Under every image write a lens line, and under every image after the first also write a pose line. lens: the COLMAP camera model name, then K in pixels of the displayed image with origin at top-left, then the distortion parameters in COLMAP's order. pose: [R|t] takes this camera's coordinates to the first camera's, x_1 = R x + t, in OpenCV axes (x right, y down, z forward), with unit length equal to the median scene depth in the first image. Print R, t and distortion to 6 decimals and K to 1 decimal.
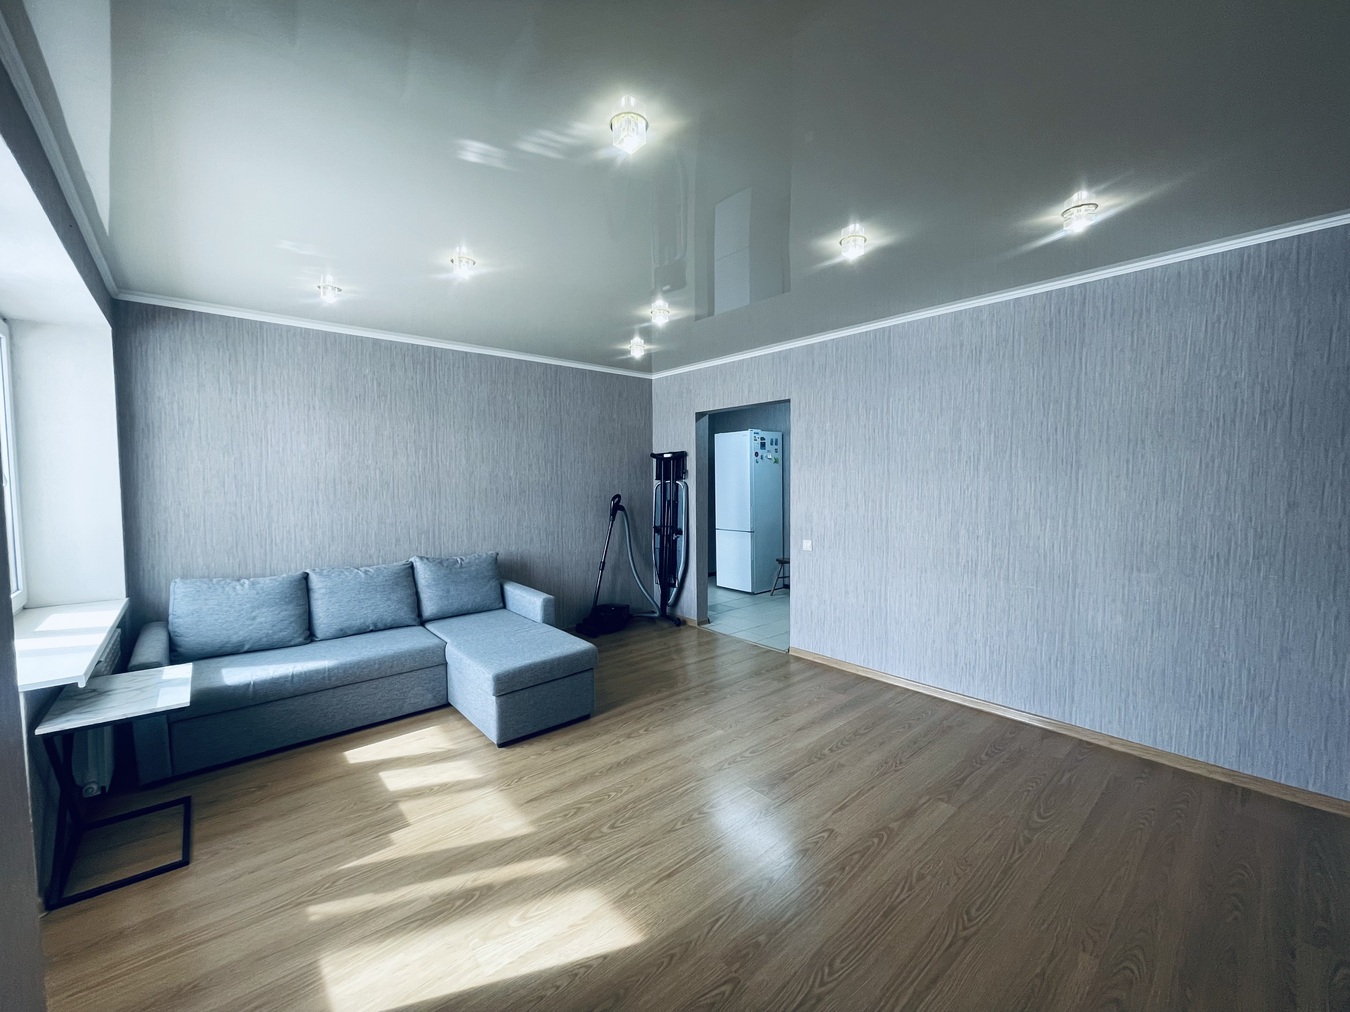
lens RADIAL K [[541.3, 0, 670.1], [0, 541.3, 511.2], [0, 0, 1]] dist [-0.006689, 0.000284]
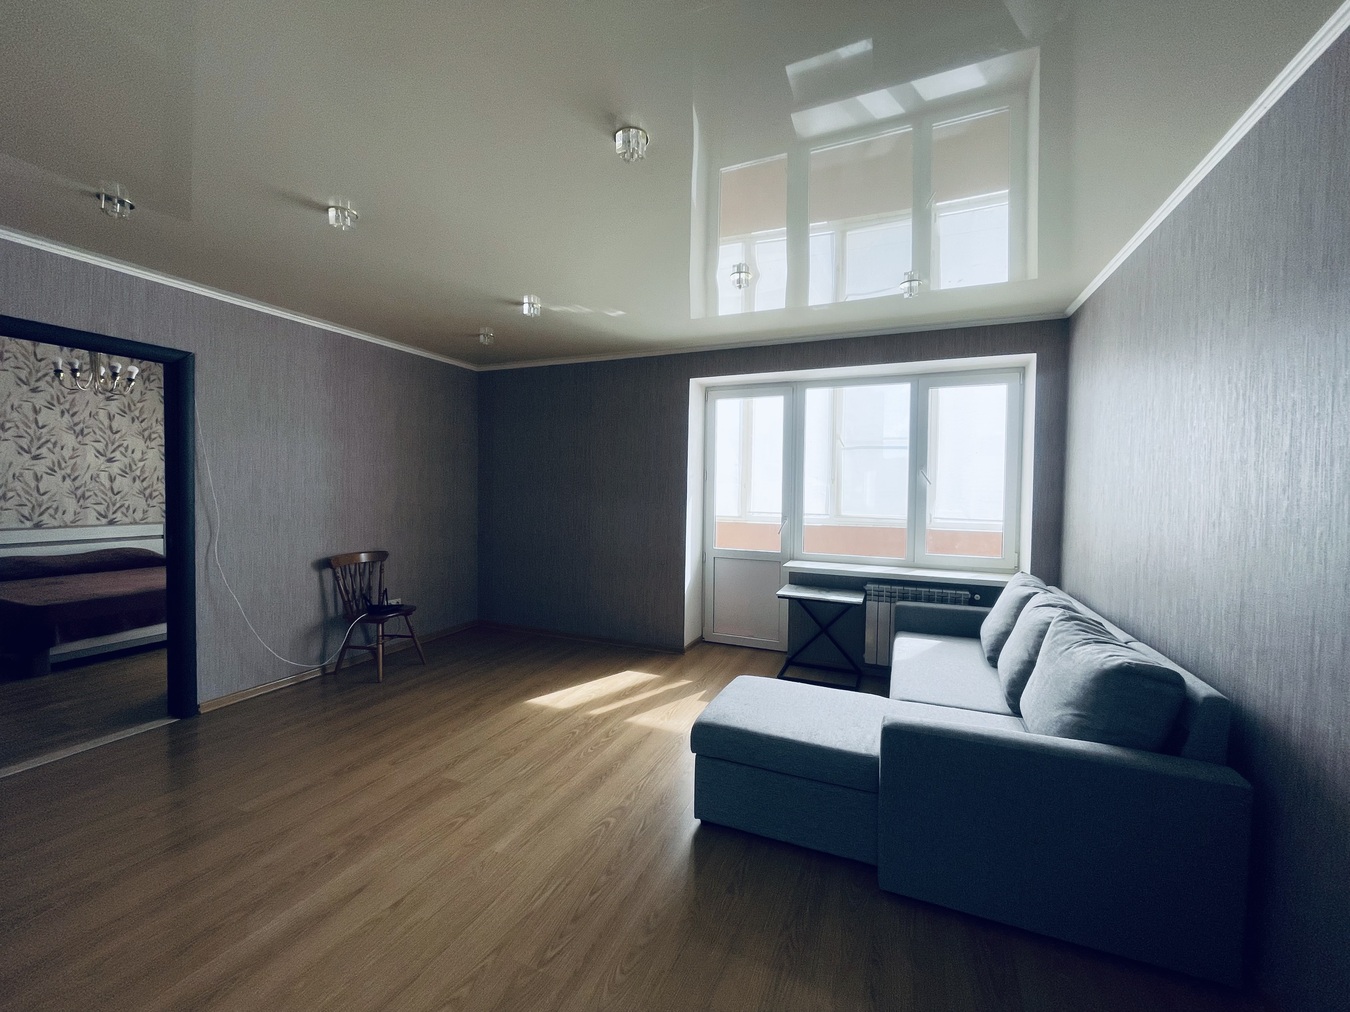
lens RADIAL K [[541.3, 0, 676.6], [0, 541.3, 506.8], [0, 0, 1]] dist [-0.006689, 0.000284]
pose [[-0.894766, 0.011812, -0.446379, 0.172346], [-0.032830, 0.995204, 0.092142, -0.074855], [0.445327, 0.097101, -0.890087, 1.509106]]
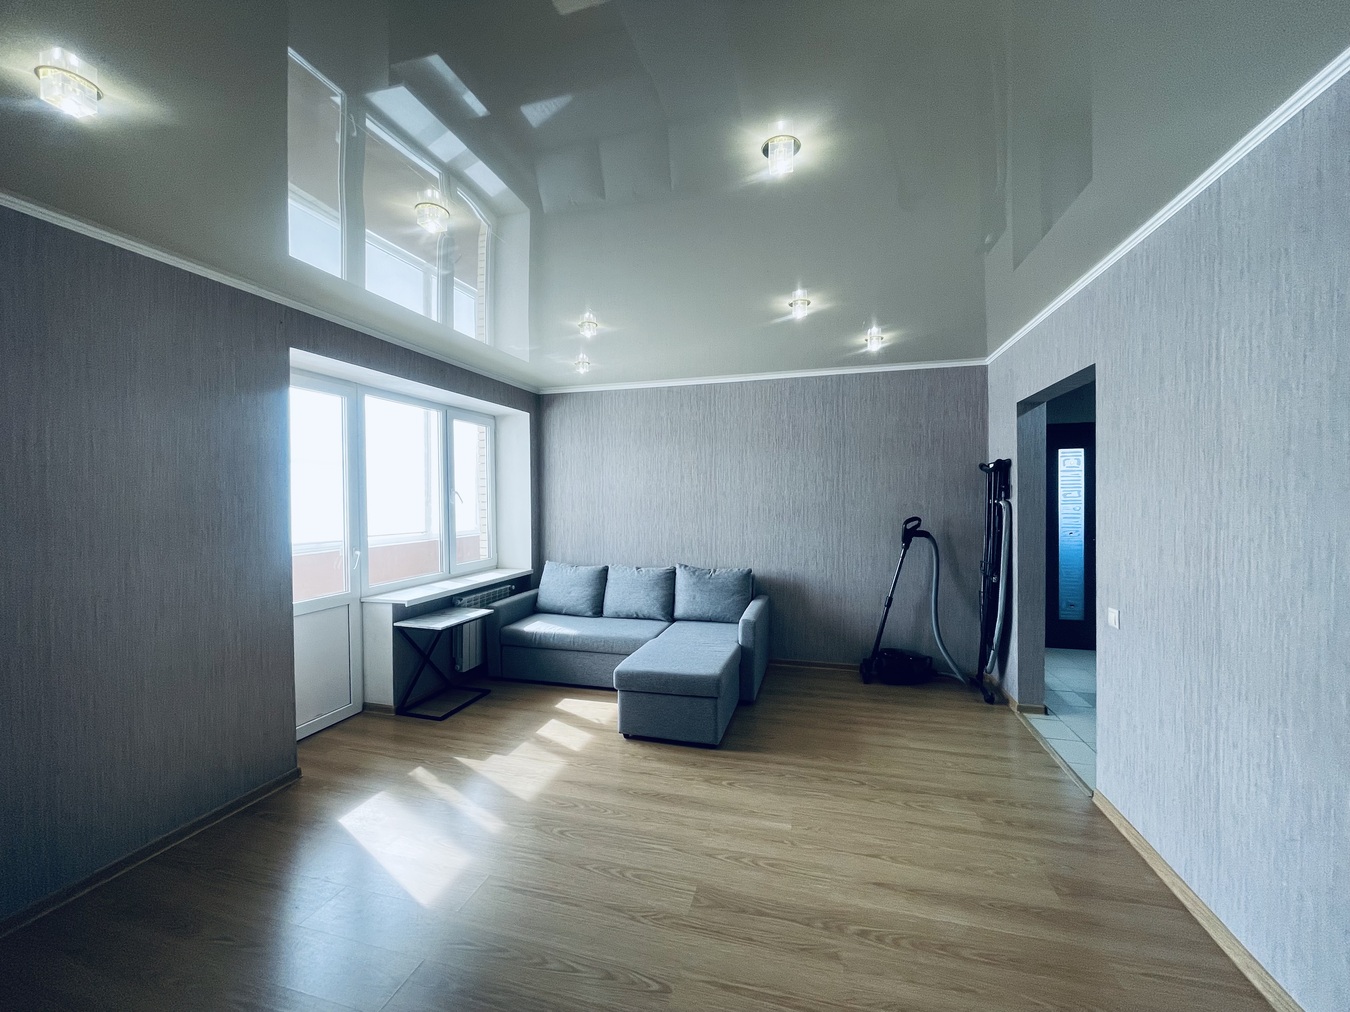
lens RADIAL K [[541.3, 0, 672.3], [0, 541.3, 506.8], [0, 0, 1]] dist [-0.006689, 0.000284]
pose [[0.551703, 0.014895, -0.833908, 0.586935], [-0.044625, 0.998936, -0.011681, -0.031262], [0.832846, 0.043658, 0.551780, 0.379829]]
